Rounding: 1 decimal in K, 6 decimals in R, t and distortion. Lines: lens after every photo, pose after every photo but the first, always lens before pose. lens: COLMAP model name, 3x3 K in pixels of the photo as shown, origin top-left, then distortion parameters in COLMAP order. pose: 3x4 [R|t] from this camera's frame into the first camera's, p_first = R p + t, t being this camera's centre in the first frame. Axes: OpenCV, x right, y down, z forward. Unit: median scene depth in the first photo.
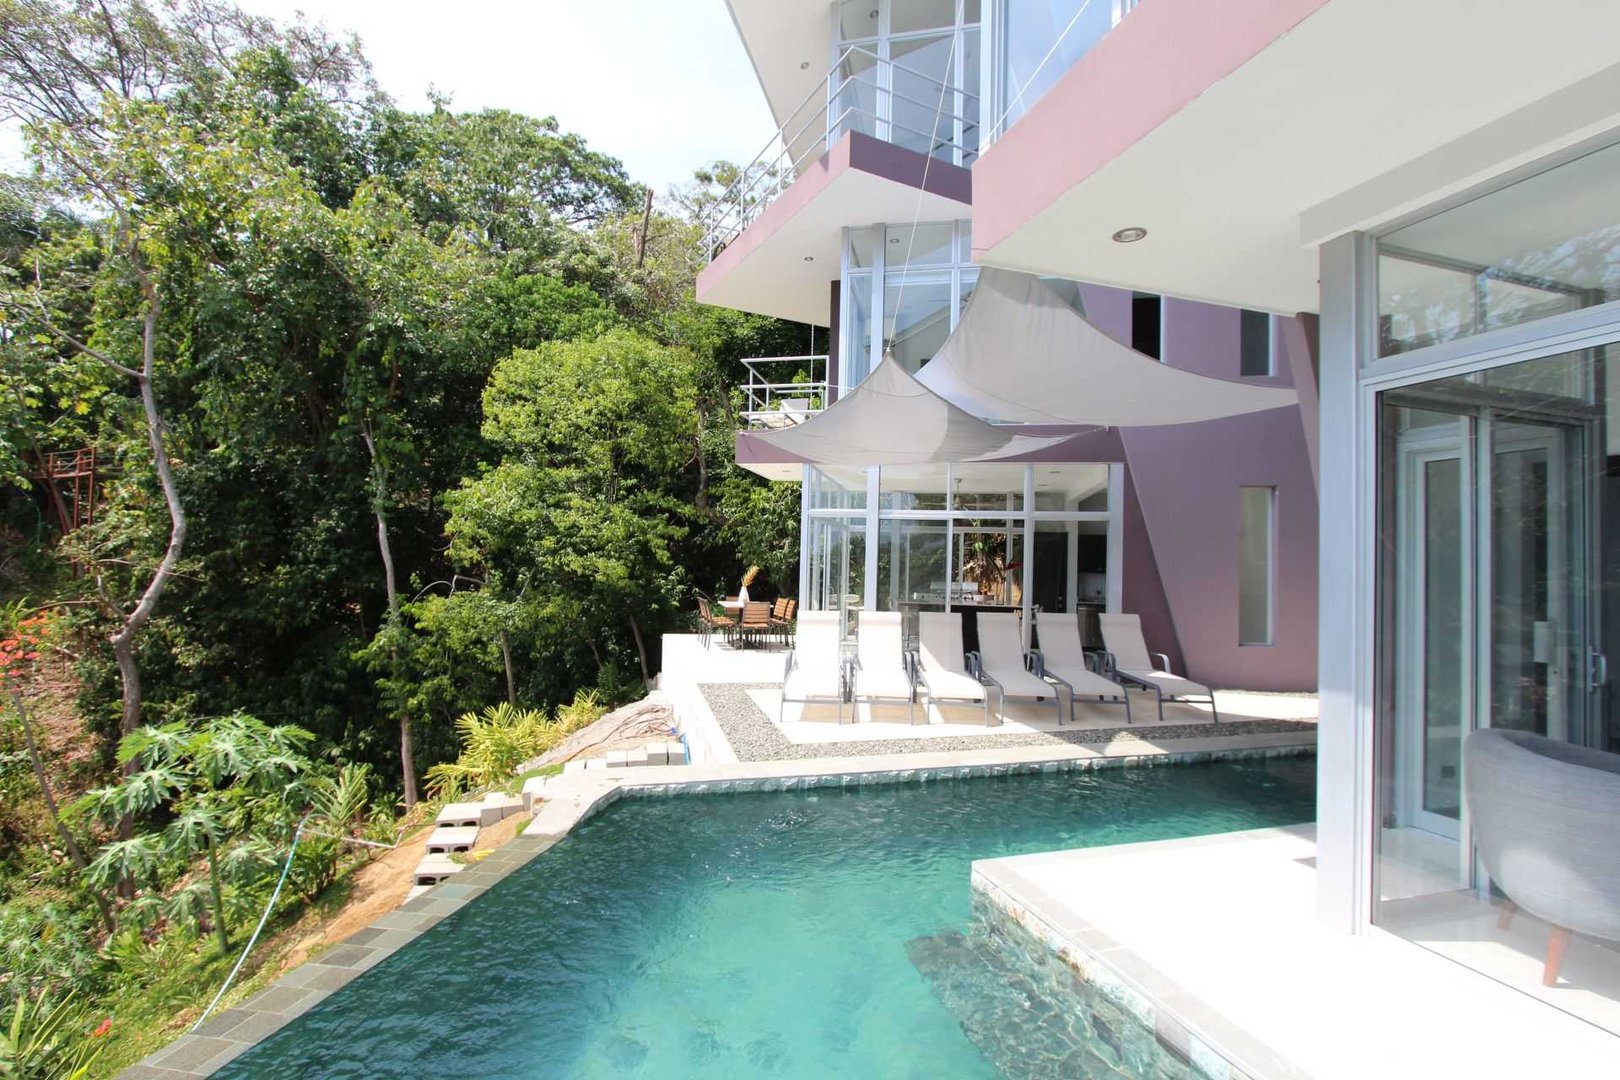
lens RADIAL K [[747.2, 0, 810.0], [0, 747.2, 540.0], [0, 0, 1]] dist [-0.001041, -0.000278]
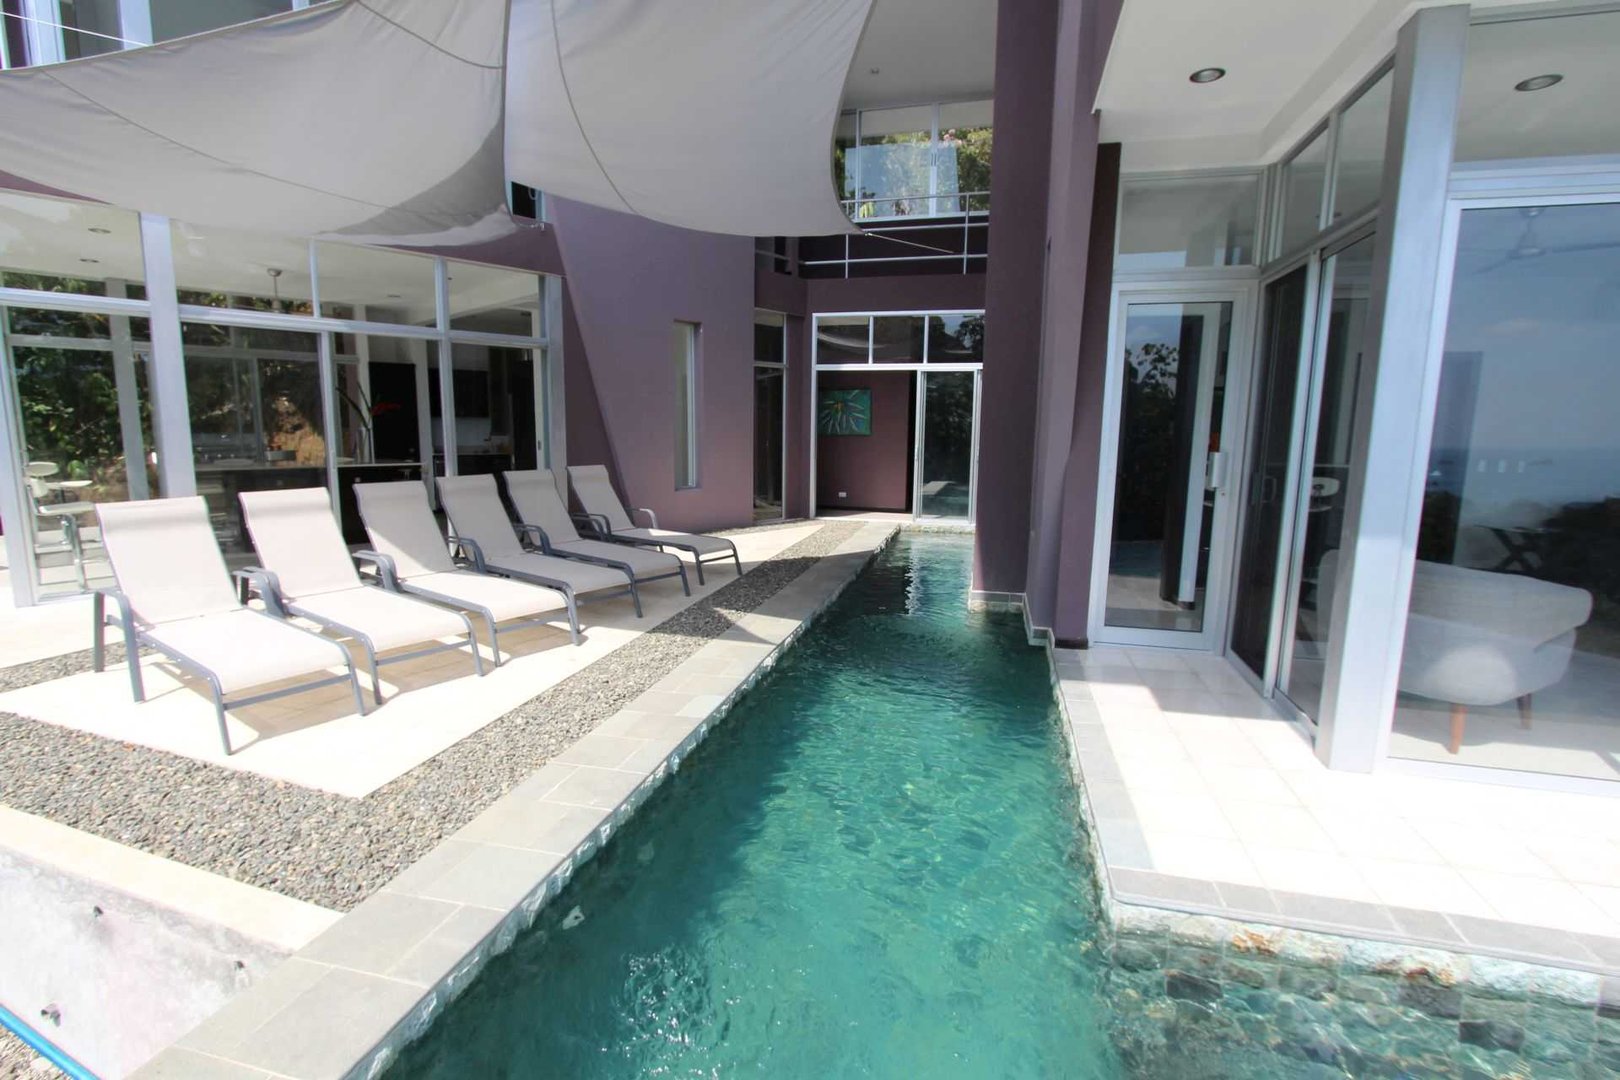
lens RADIAL K [[747.2, 0, 810.0], [0, 747.2, 540.0], [0, 0, 1]] dist [-0.001041, -0.000278]
pose [[0.543503, -0.156216, 0.824743, -0.238572], [-0.021201, 0.979662, 0.199530, 0.012585], [-0.839140, -0.125931, 0.529137, 0.557881]]
